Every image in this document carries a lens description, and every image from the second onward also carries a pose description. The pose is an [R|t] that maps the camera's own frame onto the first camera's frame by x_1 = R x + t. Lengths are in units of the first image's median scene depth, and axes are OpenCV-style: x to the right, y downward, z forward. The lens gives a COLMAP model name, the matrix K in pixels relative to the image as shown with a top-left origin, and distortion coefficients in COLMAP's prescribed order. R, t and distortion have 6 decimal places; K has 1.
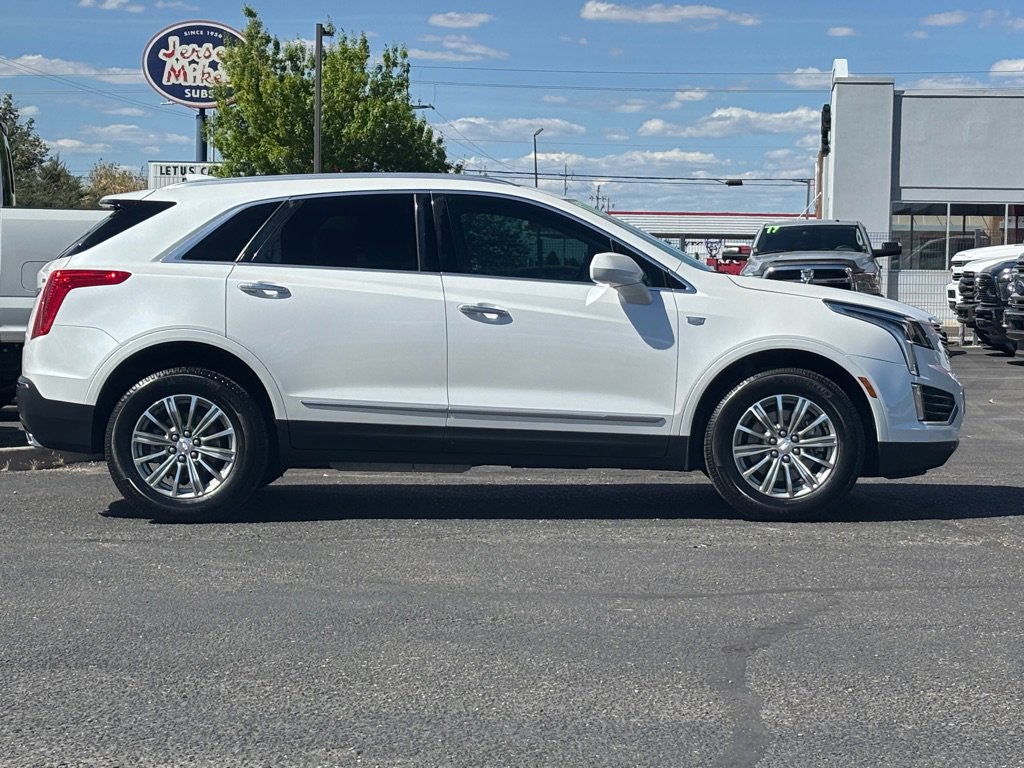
lens RADIAL K [[2434.8, 0, 535.7], [0, 2434.8, 379.0], [0, 0, 1]] dist [0.172312, 0.000000]
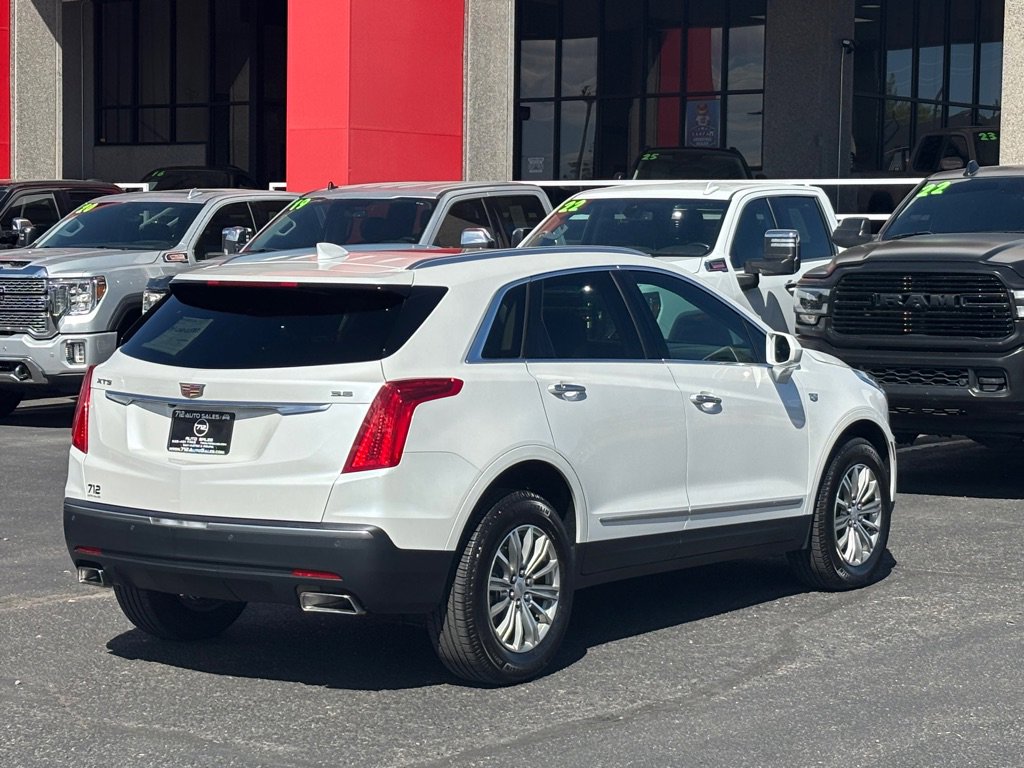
lens RADIAL K [[2434.8, 0, 510.9], [0, 2434.8, 378.1], [0, 0, 1]] dist [0.172312, 0.000000]
pose [[0.569302, -0.055368, 0.820262, -0.806427], [0.034269, 0.998461, 0.043611, -0.078025], [-0.821414, 0.003282, 0.570323, 0.534055]]
